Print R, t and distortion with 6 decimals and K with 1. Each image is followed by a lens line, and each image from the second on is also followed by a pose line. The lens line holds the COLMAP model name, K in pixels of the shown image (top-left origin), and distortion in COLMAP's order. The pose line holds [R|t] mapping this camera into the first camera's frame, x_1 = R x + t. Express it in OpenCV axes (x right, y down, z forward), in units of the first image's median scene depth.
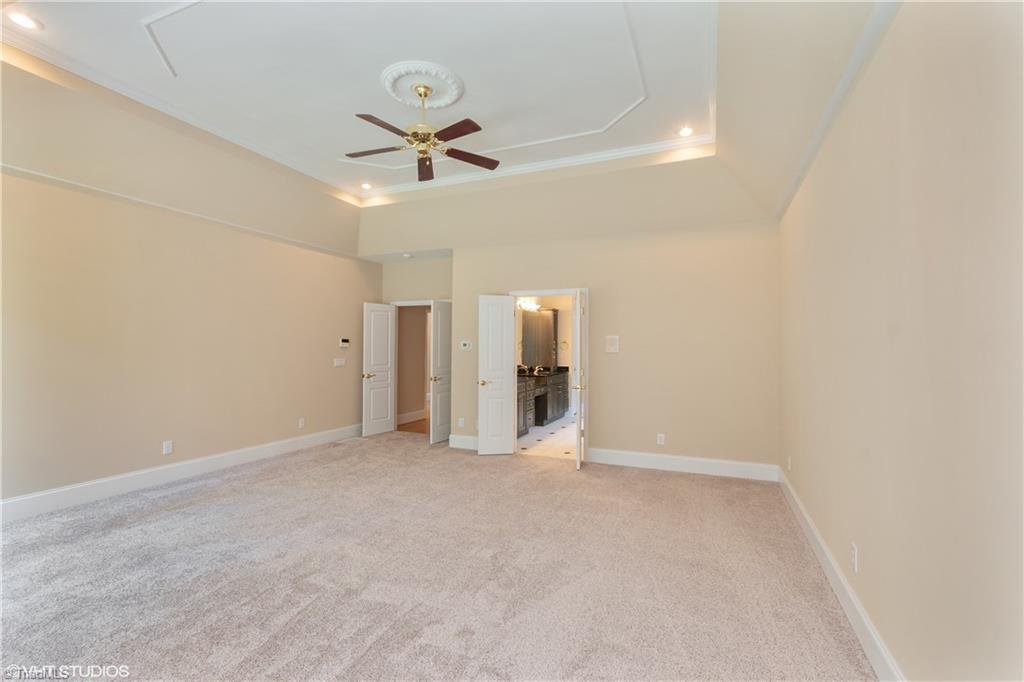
lens RADIAL K [[466.8, 0, 511.6], [0, 466.8, 344.5], [0, 0, 1]] dist [-0.000682, -0.000025]
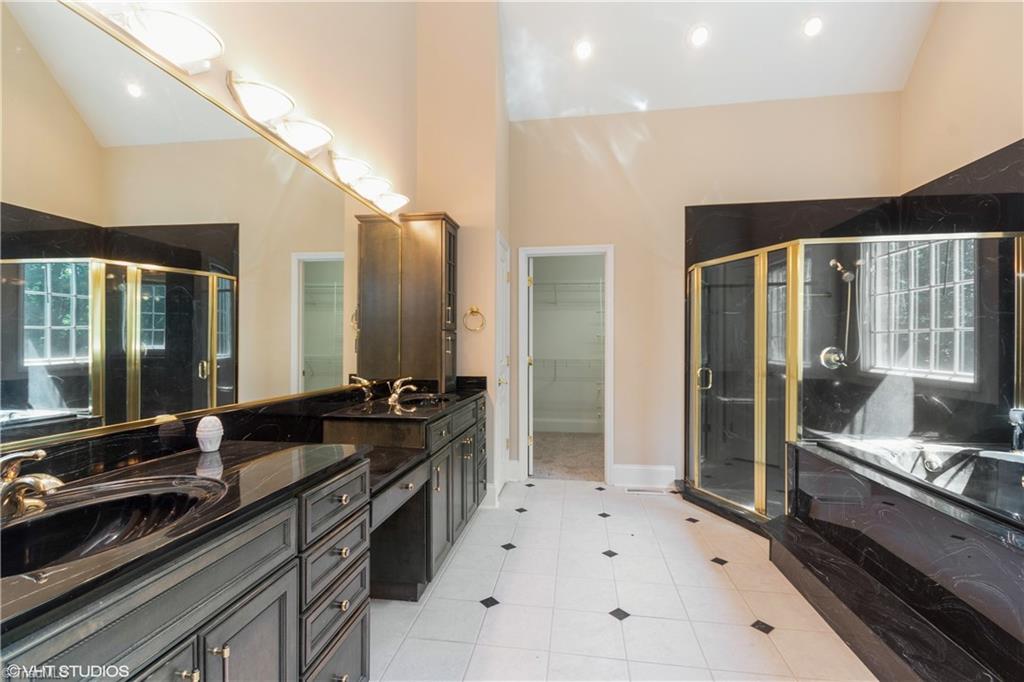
lens RADIAL K [[466.8, 0, 510.7], [0, 466.8, 340.7], [0, 0, 1]] dist [-0.000682, -0.000025]
pose [[0.967071, -0.001840, 0.254499, 0.045261], [-0.002091, 0.999883, 0.015172, 0.013113], [-0.254497, -0.015204, 0.966954, 0.631954]]
